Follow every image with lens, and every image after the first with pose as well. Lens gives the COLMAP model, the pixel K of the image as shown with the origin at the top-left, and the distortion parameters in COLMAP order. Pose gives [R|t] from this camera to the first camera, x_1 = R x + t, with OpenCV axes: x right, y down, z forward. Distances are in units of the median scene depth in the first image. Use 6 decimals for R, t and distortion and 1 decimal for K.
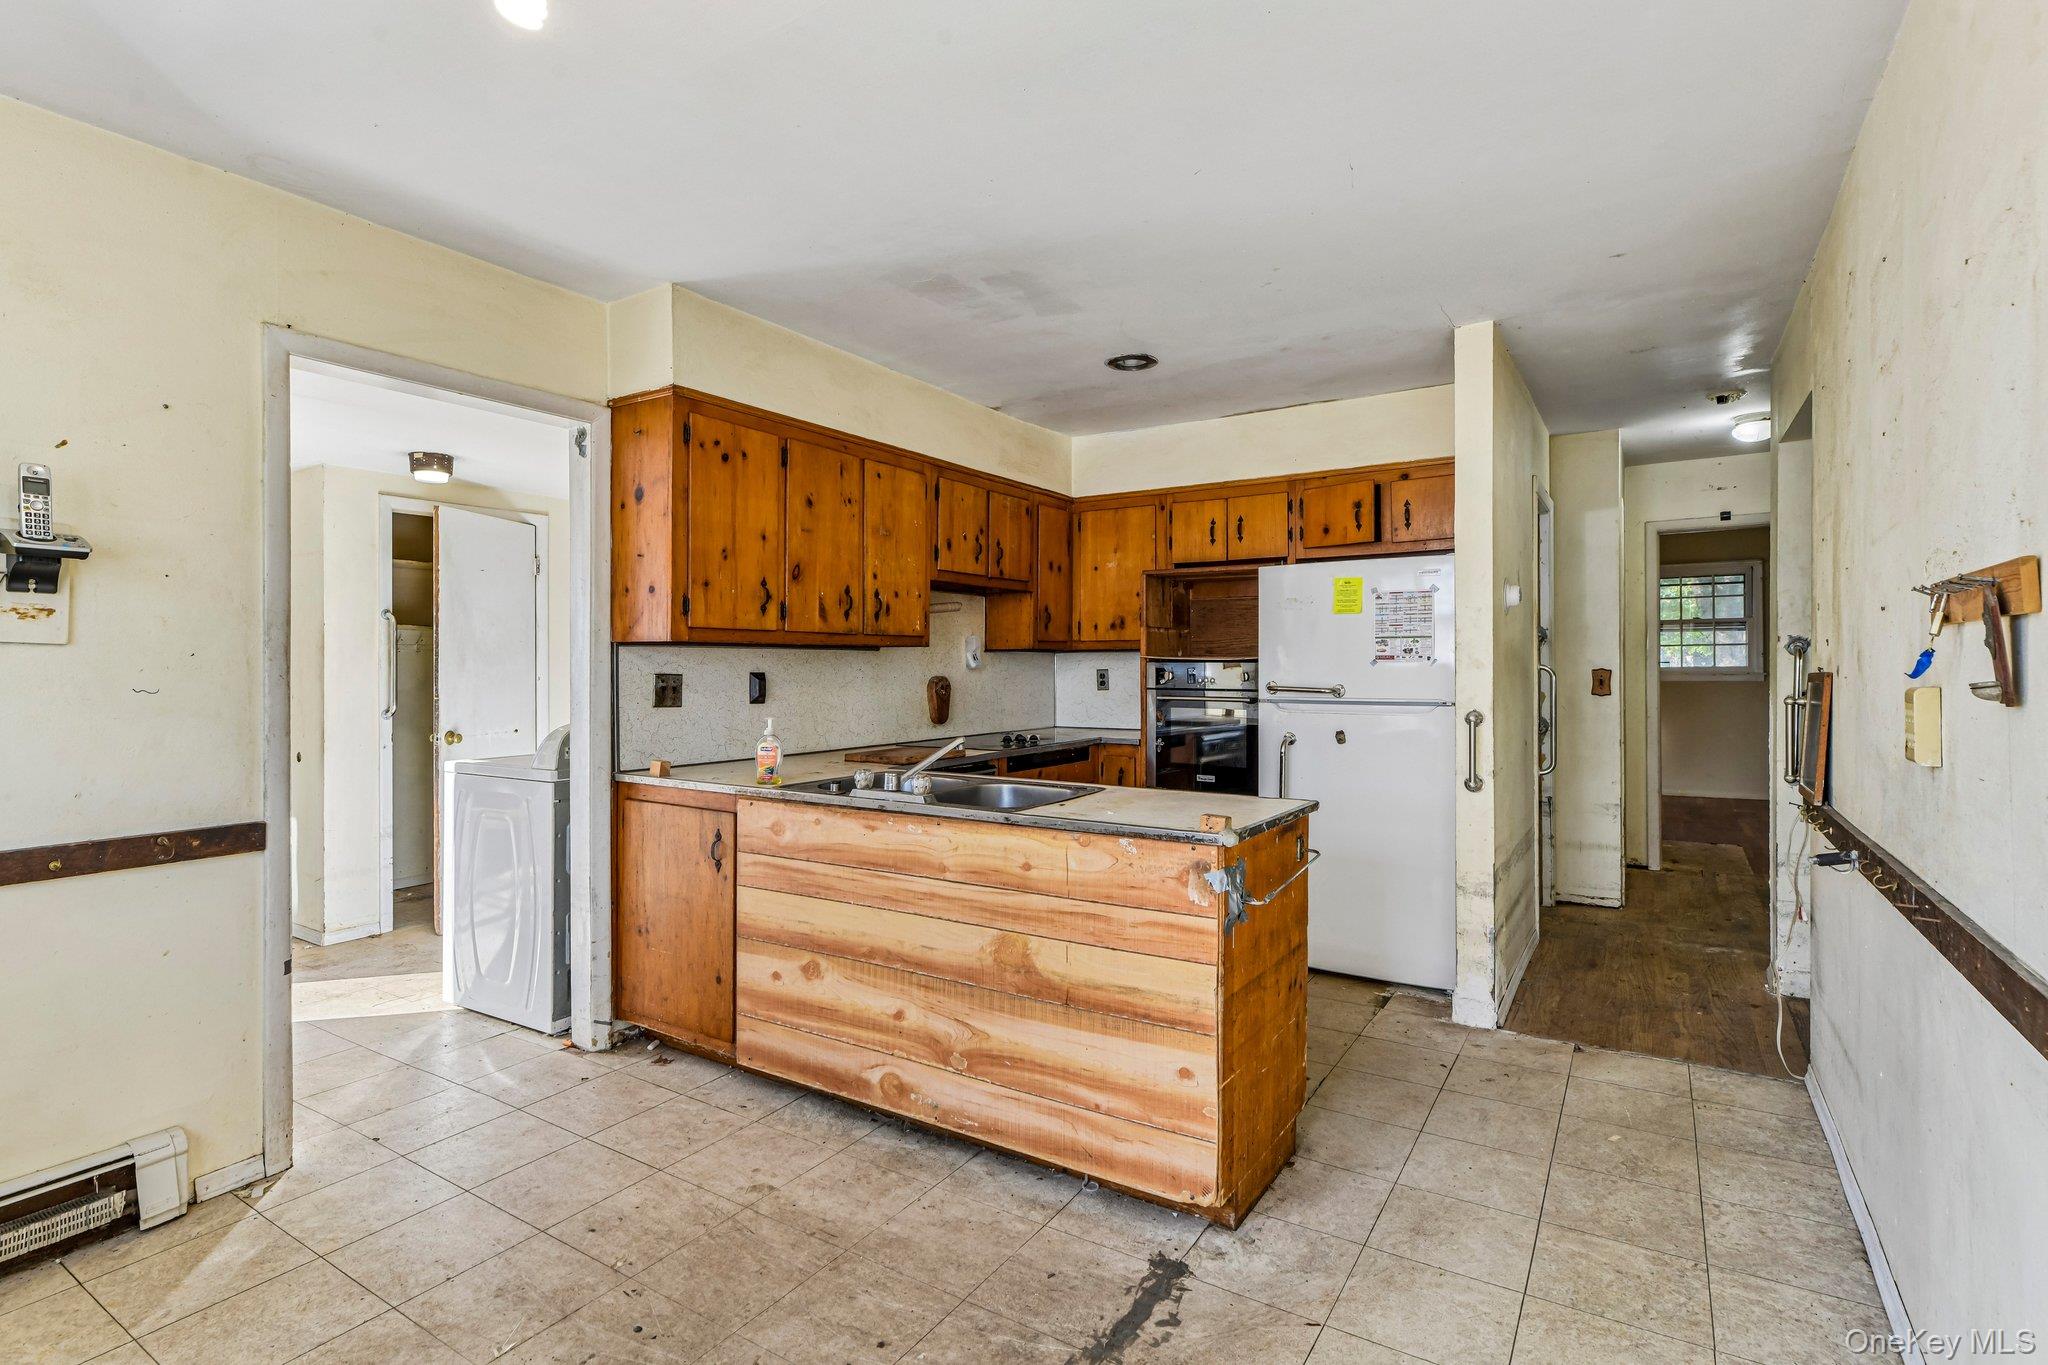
lens RADIAL K [[972.0, 0, 1027.5], [0, 972.0, 663.2], [0, 0, 1]] dist [0.002401, -0.002344]
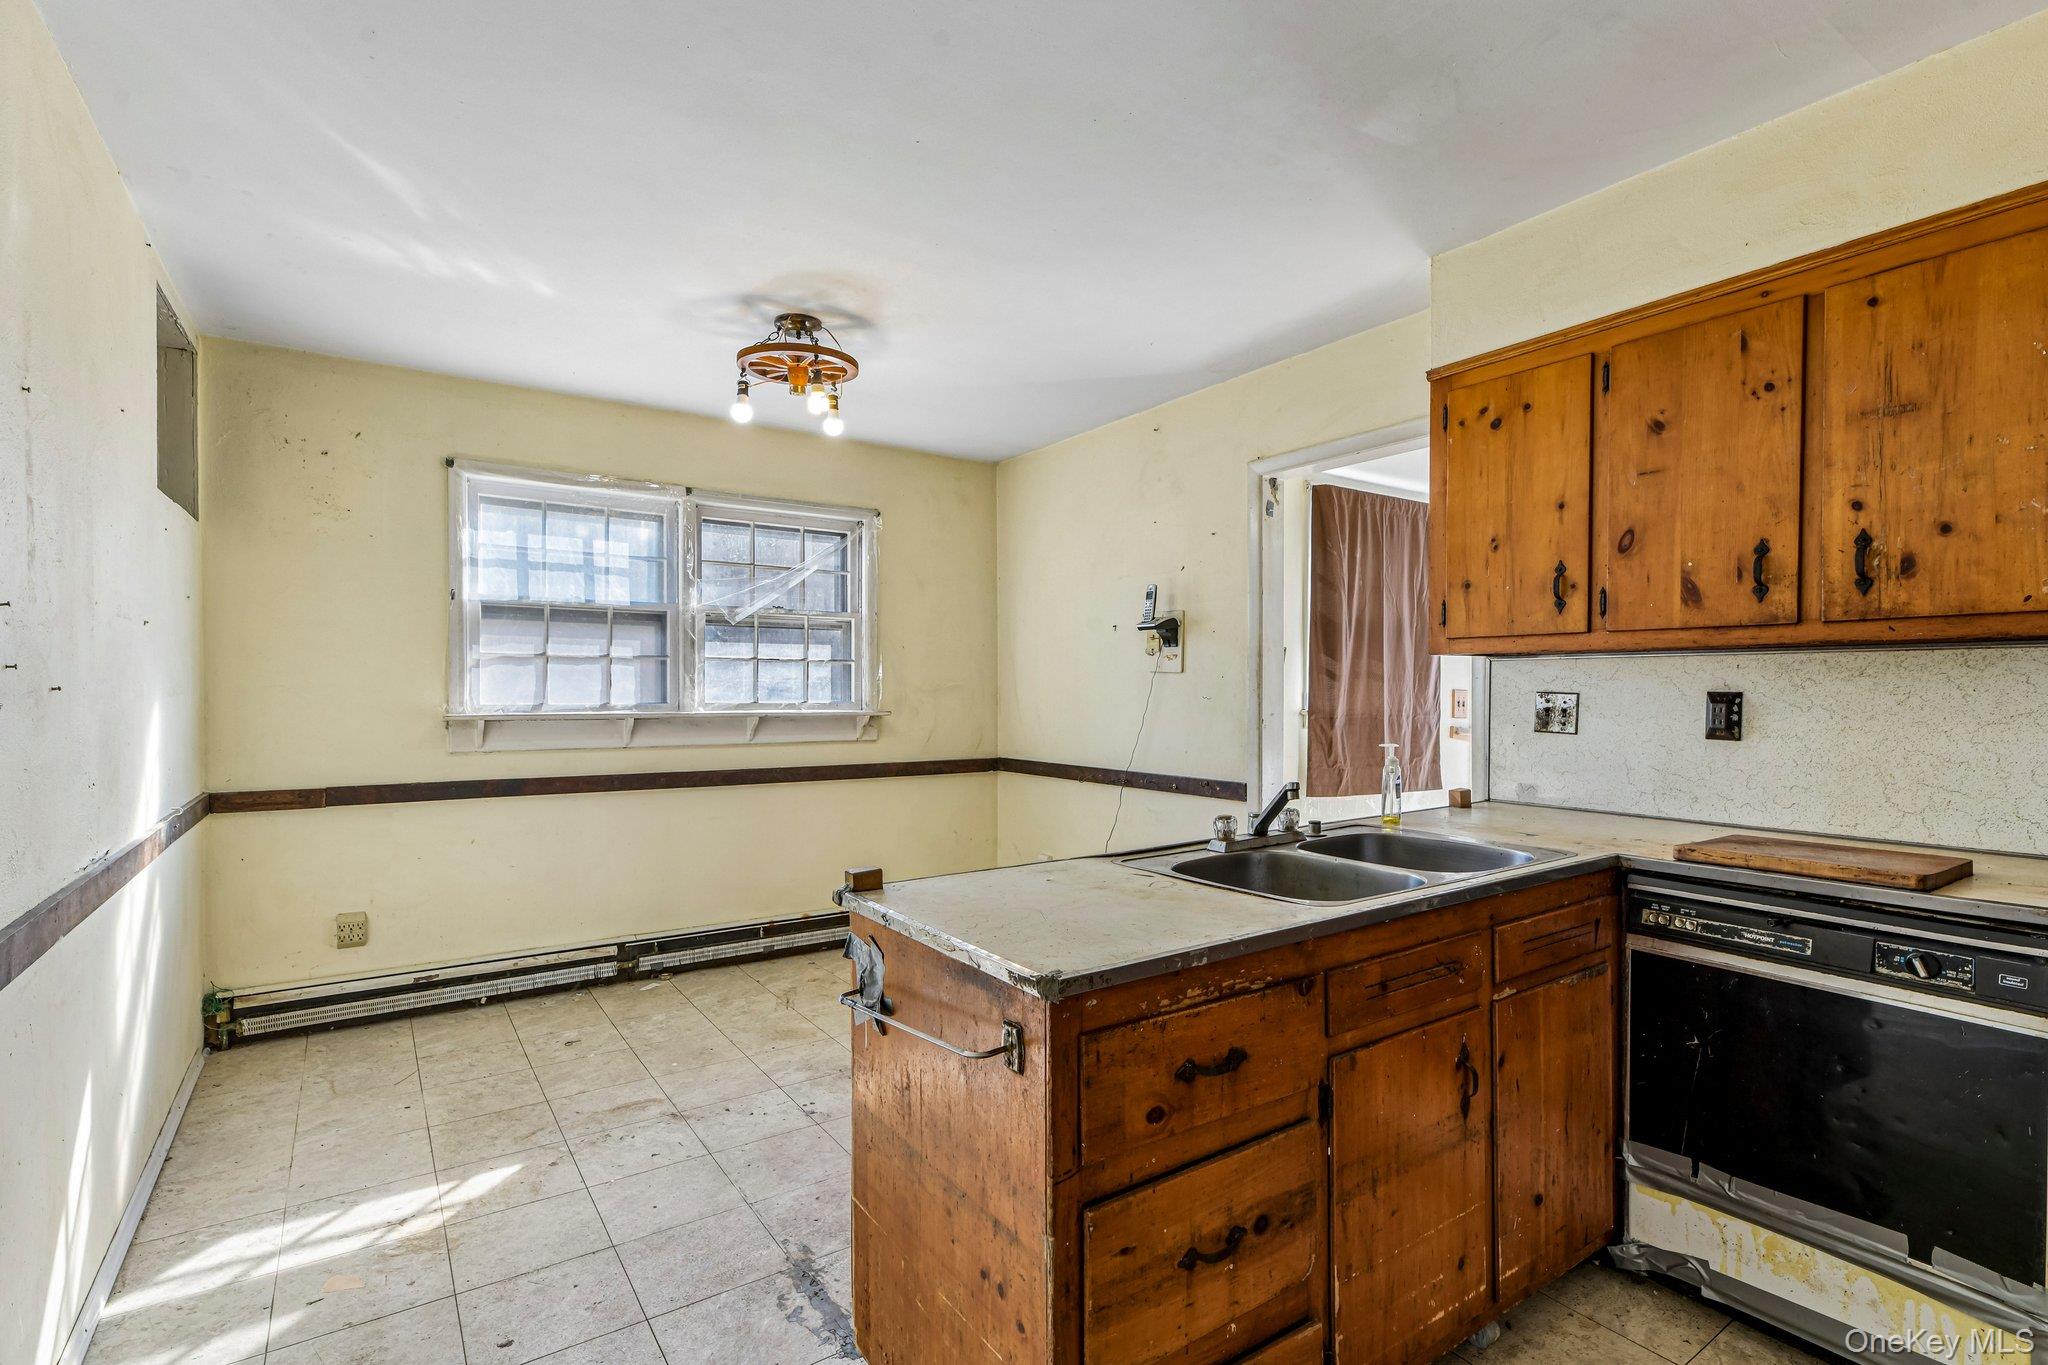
lens RADIAL K [[972.0, 0, 1025.4], [0, 972.0, 692.1], [0, 0, 1]] dist [0.002401, -0.002344]
pose [[-0.394887, 0.003453, -0.918723, 0.682038], [-0.000164, 0.999993, 0.003829, 0.009487], [0.918730, 0.001663, -0.394883, 1.118249]]
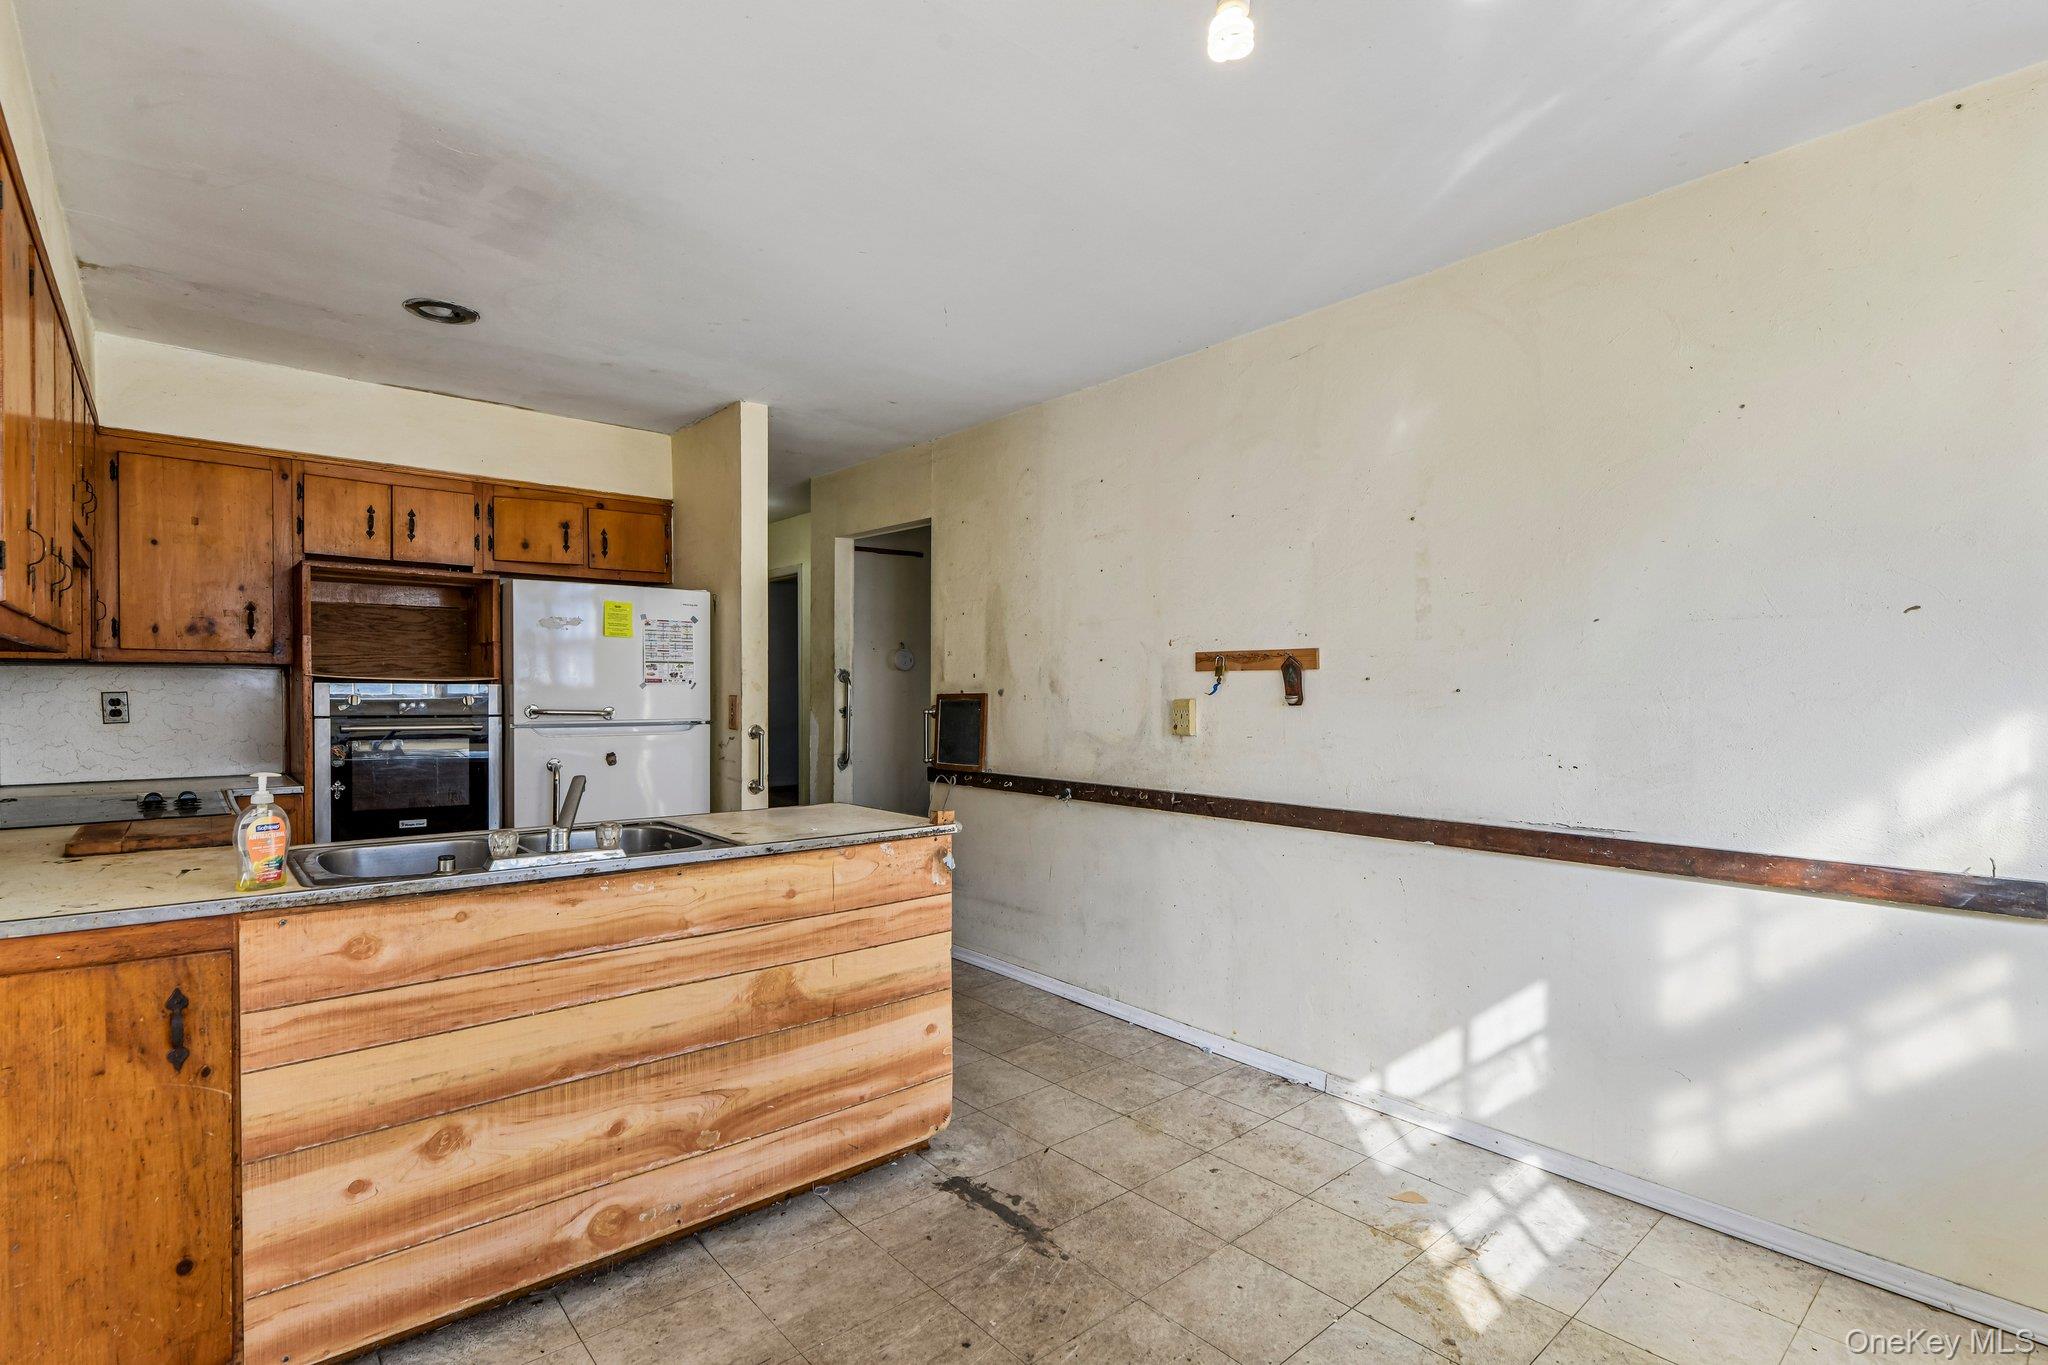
lens RADIAL K [[972.0, 0, 1012.8], [0, 972.0, 693.8], [0, 0, 1]] dist [0.002401, -0.002344]
pose [[0.293908, -0.000865, 0.955833, -0.740988], [-0.005162, 0.999984, 0.002492, 0.005155], [-0.955820, -0.005666, 0.293898, 0.432728]]
